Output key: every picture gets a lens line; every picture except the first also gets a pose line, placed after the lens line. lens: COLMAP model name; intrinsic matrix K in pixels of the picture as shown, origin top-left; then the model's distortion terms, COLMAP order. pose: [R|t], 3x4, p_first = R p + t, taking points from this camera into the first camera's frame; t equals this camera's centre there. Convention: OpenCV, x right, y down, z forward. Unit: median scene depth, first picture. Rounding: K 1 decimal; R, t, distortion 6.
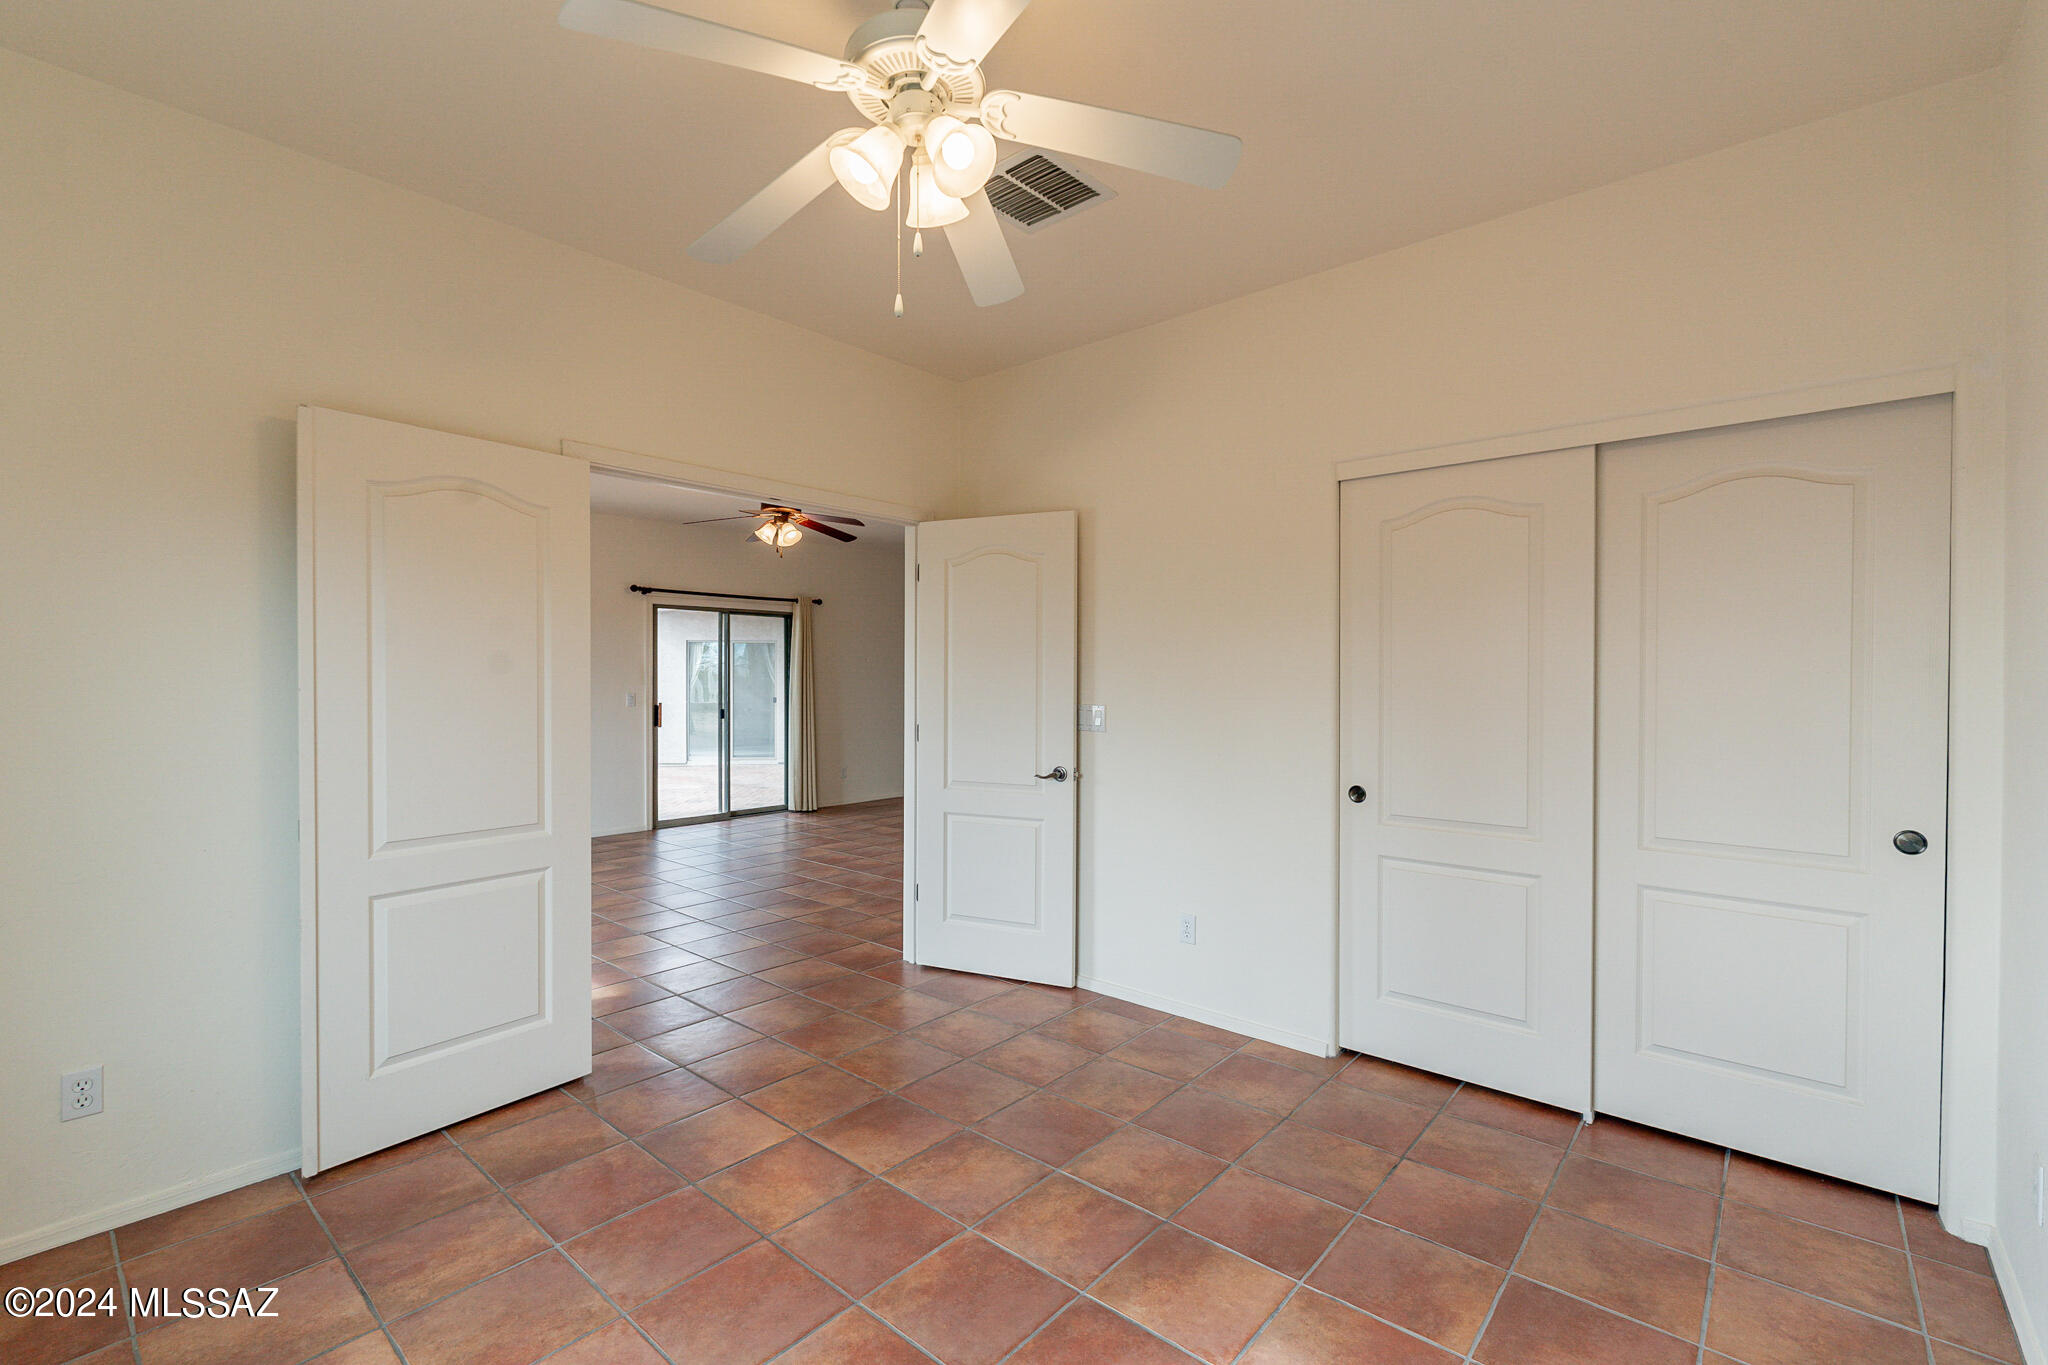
lens RADIAL K [[889.4, 0, 1023.0], [0, 889.4, 684.8], [0, 0, 1]] dist [-0.001374, 0.000061]
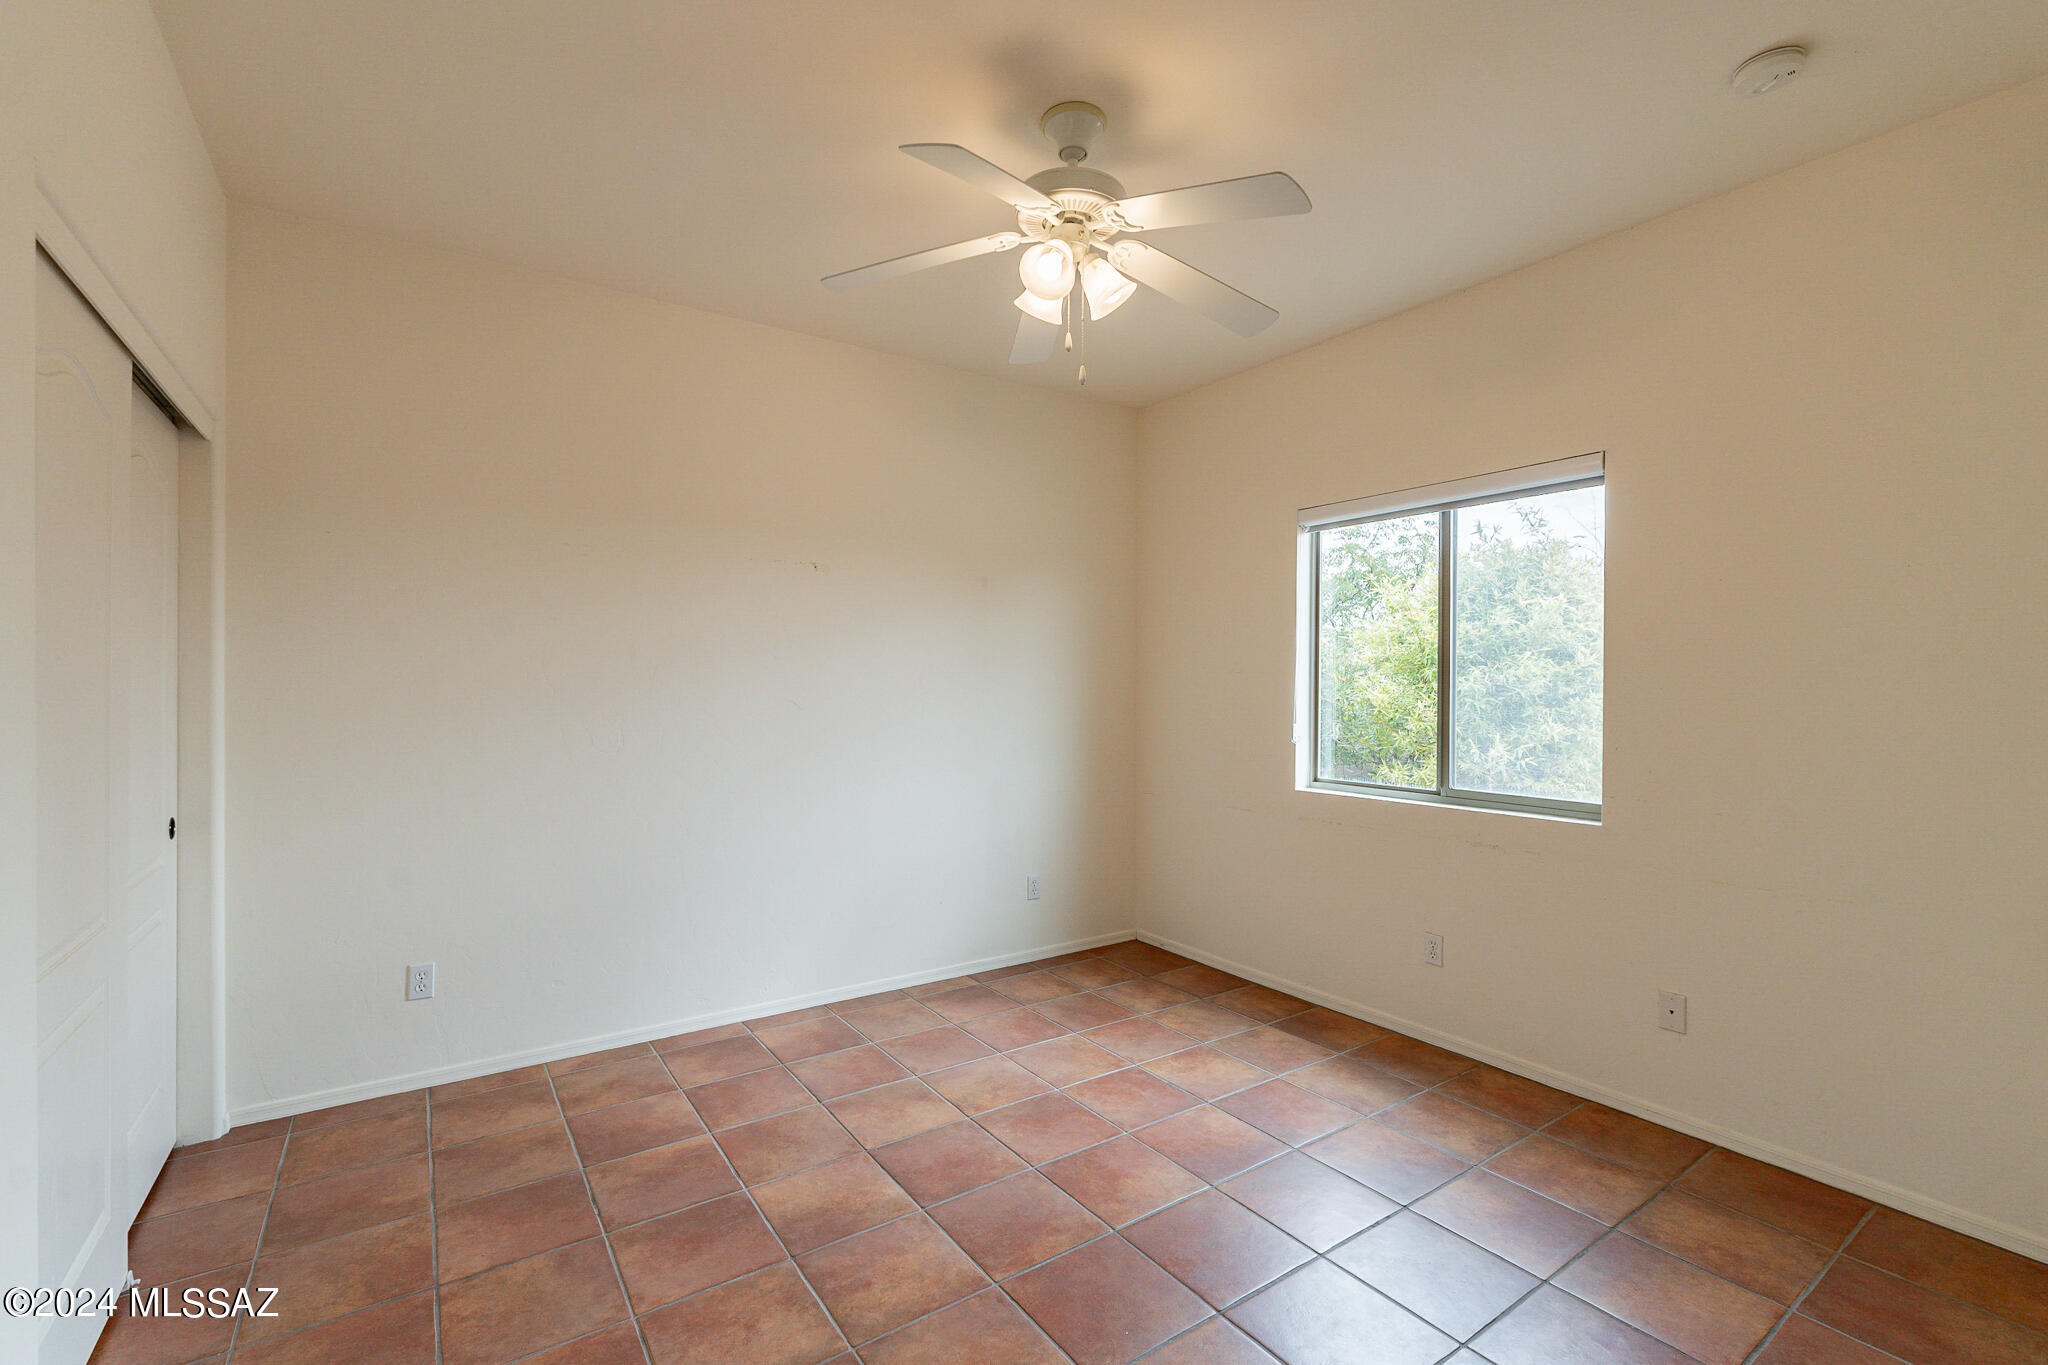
lens RADIAL K [[889.4, 0, 1023.0], [0, 889.4, 684.8], [0, 0, 1]] dist [-0.001374, 0.000061]
pose [[-0.967165, -0.004892, 0.254102, -0.325127], [-0.001437, 0.999904, 0.013783, -0.018897], [-0.254145, 0.012965, -0.967079, 1.917508]]
